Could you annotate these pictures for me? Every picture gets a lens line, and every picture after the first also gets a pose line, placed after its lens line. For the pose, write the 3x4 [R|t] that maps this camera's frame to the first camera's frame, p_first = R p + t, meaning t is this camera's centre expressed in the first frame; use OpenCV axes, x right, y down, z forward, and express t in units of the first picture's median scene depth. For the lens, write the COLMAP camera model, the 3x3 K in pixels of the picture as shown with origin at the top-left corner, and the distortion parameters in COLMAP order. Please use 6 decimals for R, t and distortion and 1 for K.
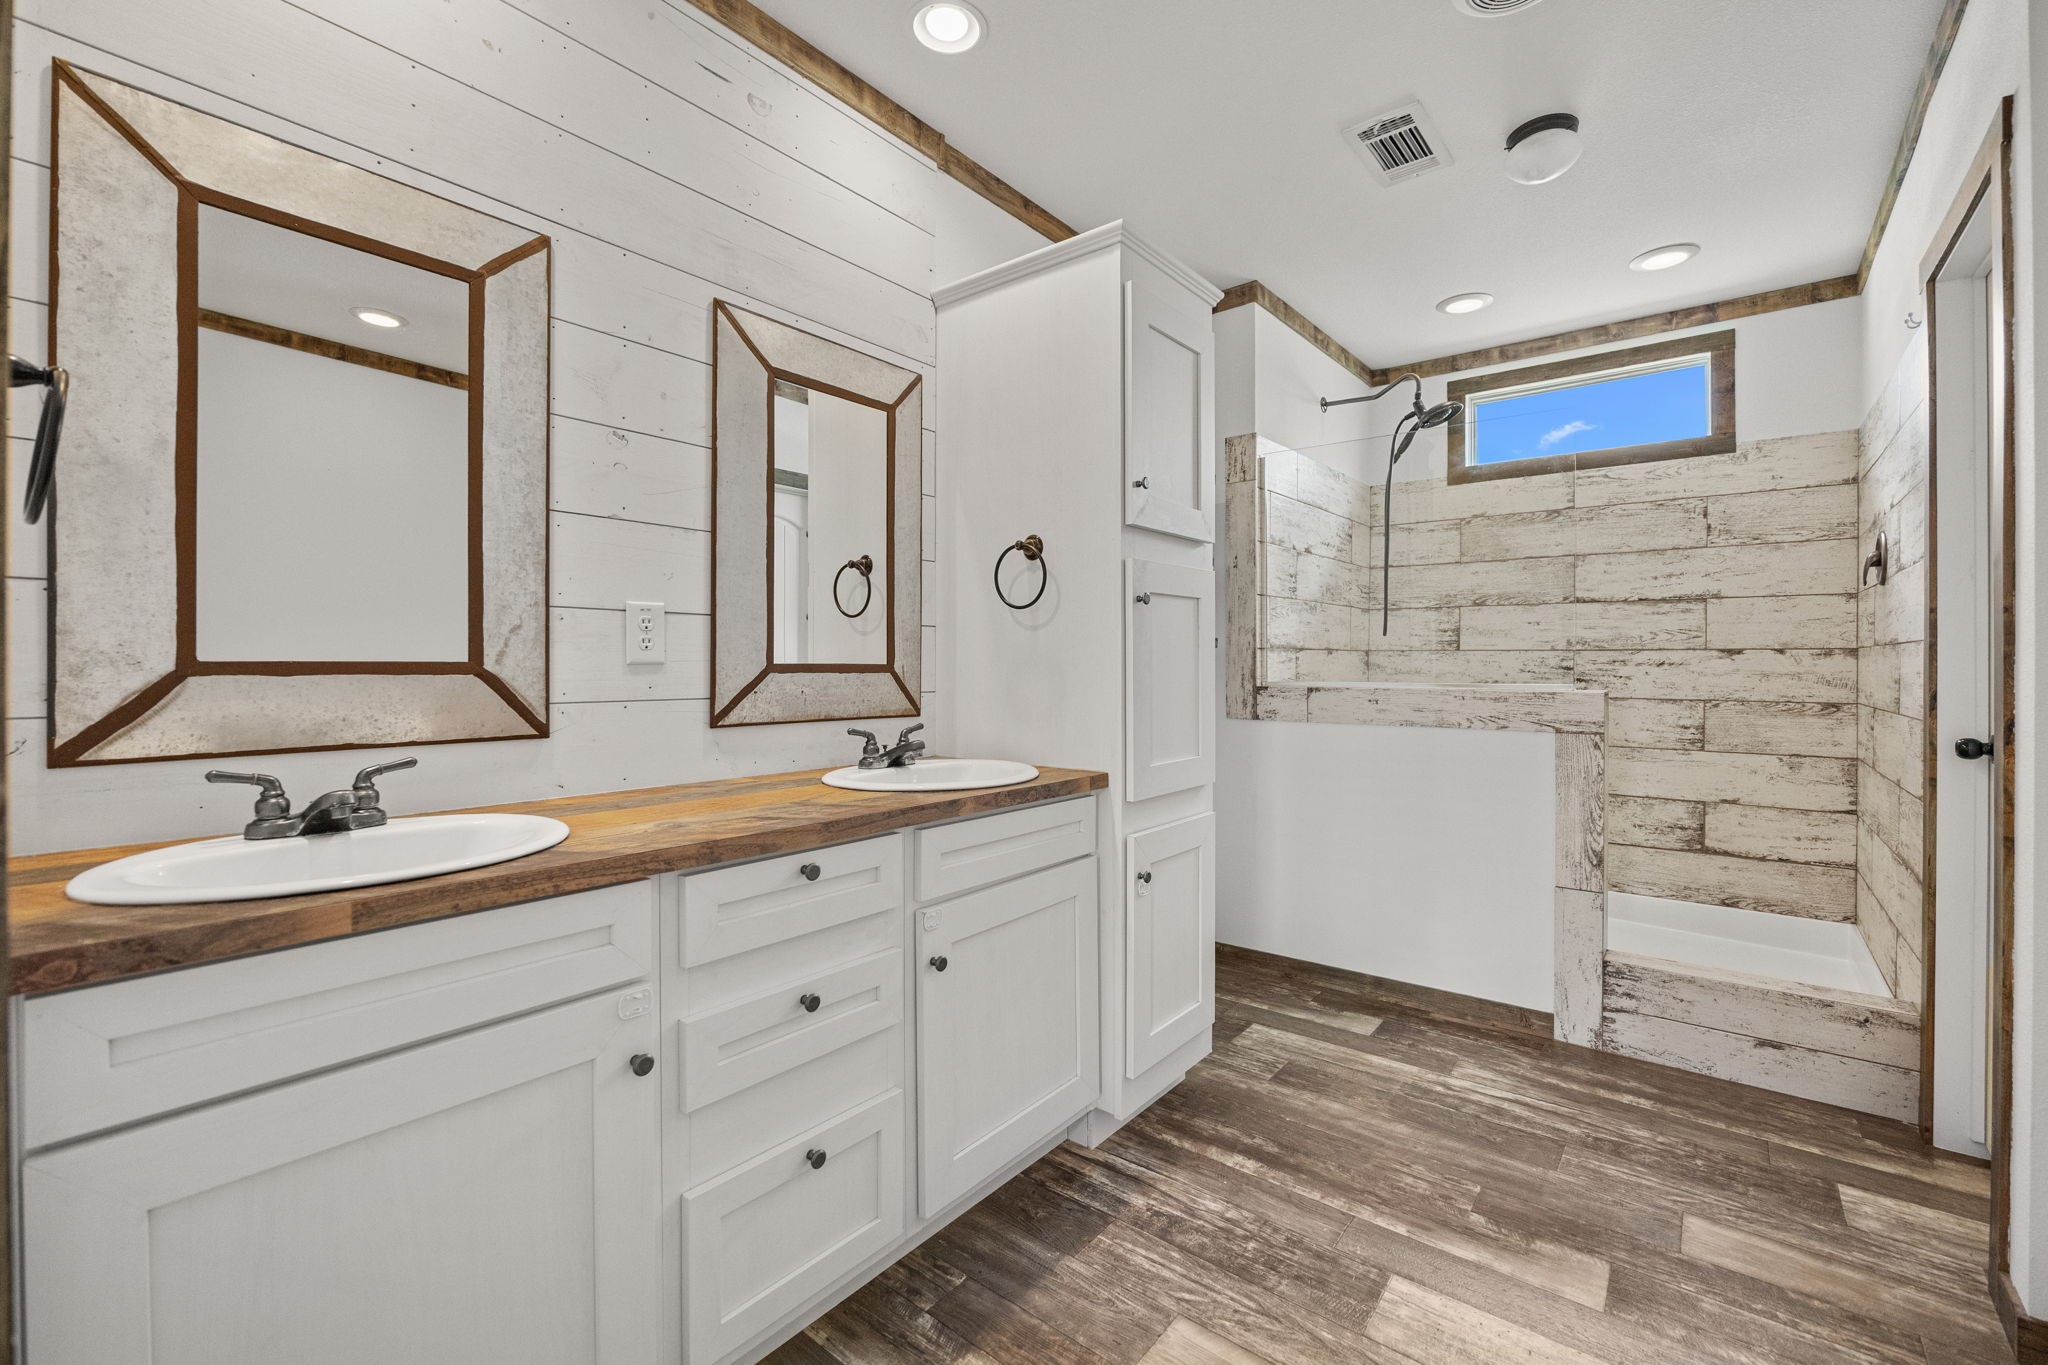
lens RADIAL K [[779.9, 0, 1026.2], [0, 779.9, 666.0], [0, 0, 1]] dist [-0.003658, -0.000051]
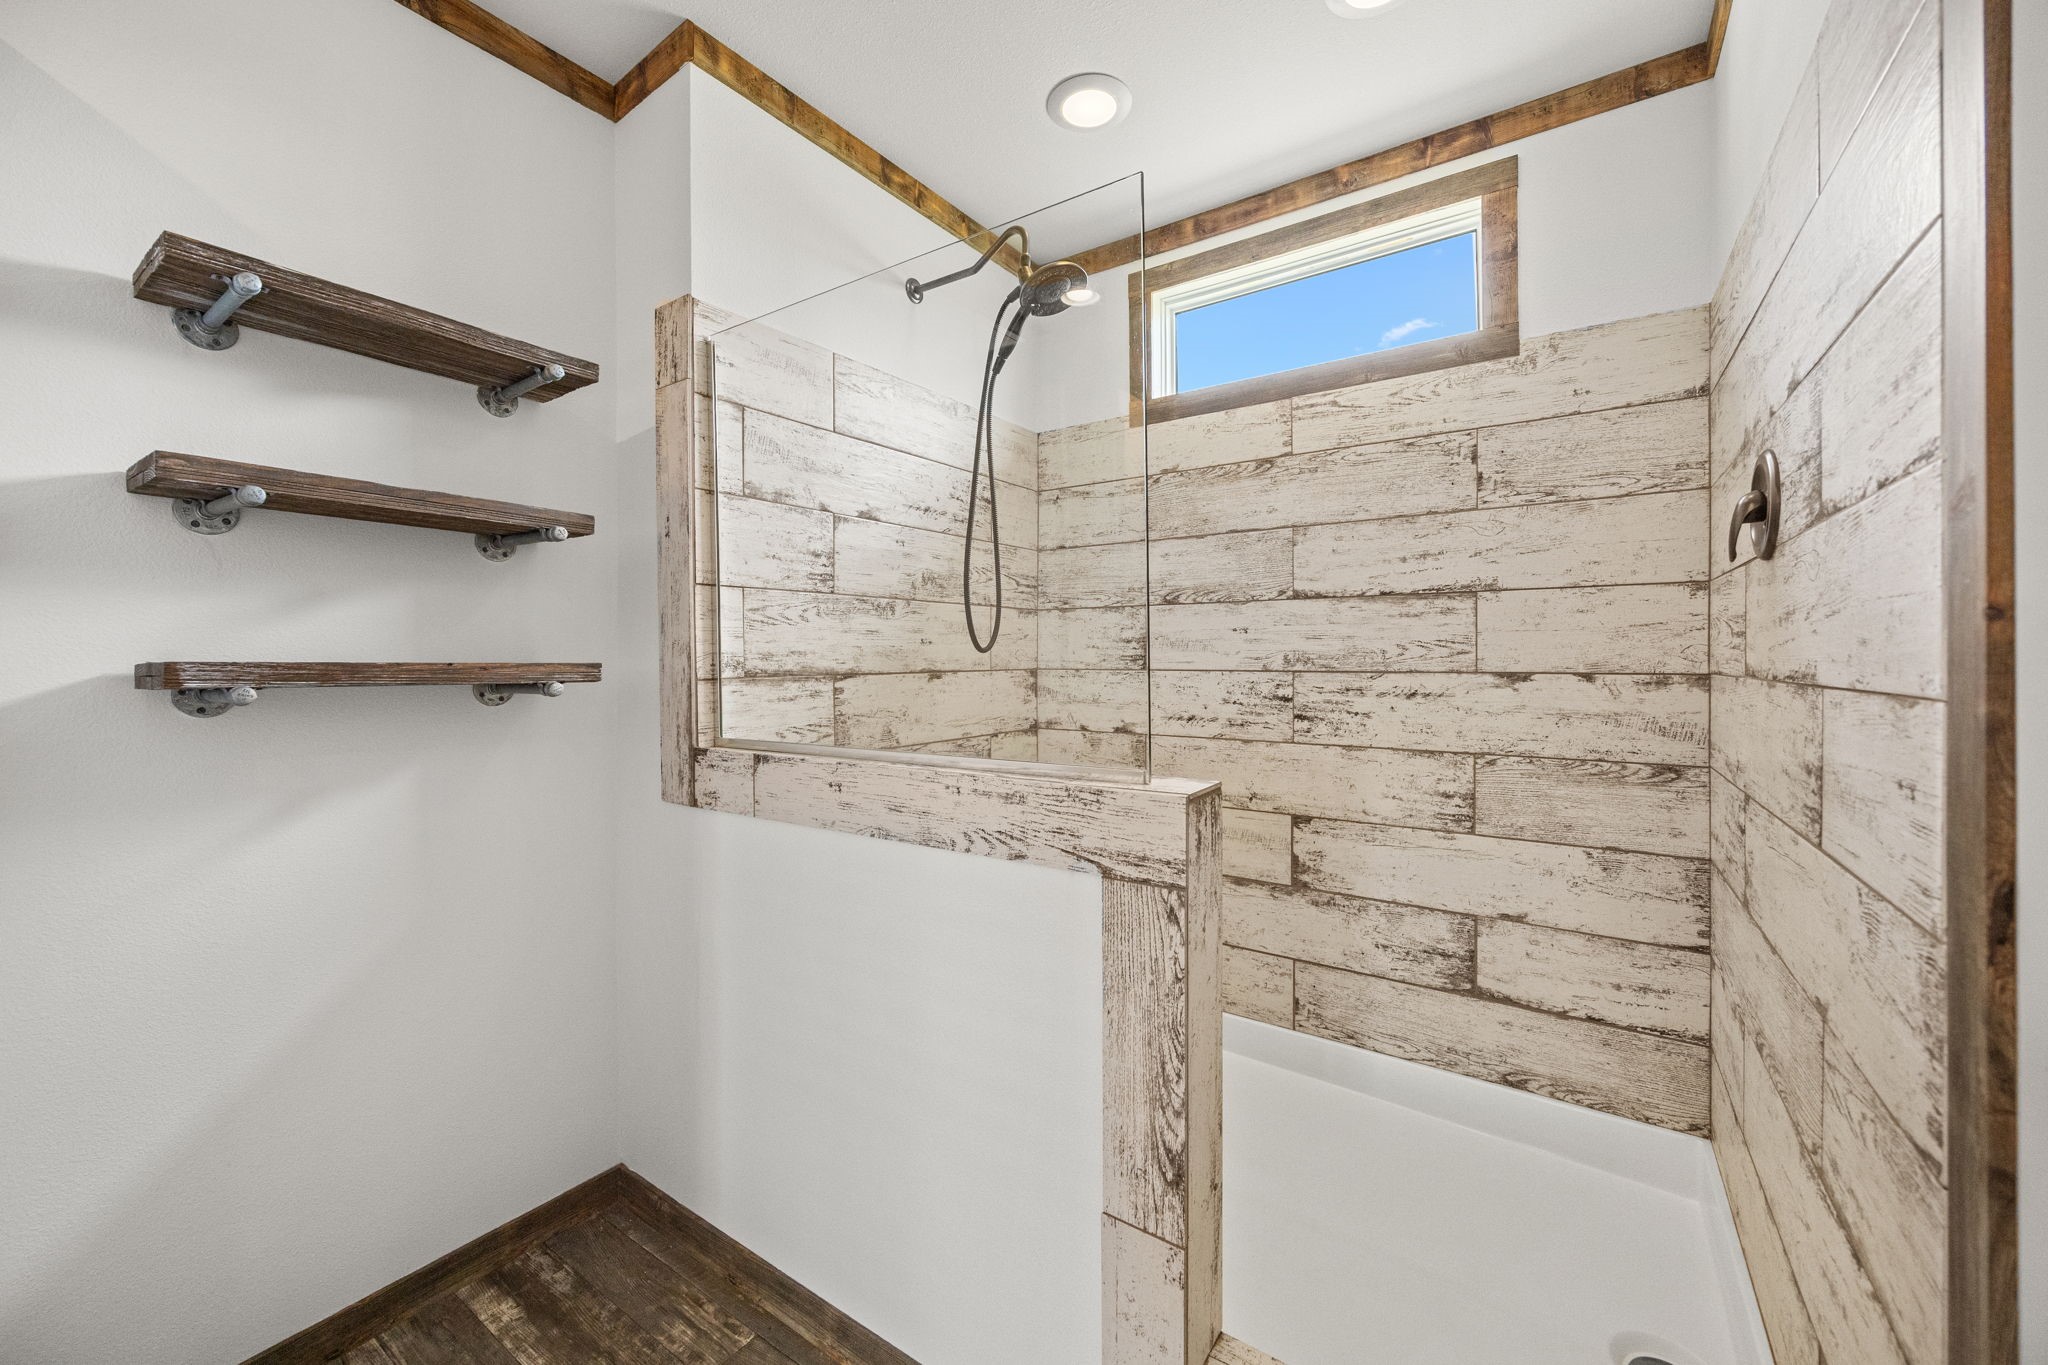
lens RADIAL K [[694.3, 0, 1023.5], [0, 694.3, 660.5], [0, 0, 1]] dist [0.001604, 0.000133]
pose [[0.998199, -0.005934, 0.059690, 0.483766], [0.005876, 0.999982, 0.001145, -0.034514], [-0.059695, -0.000792, 0.998216, 0.470066]]
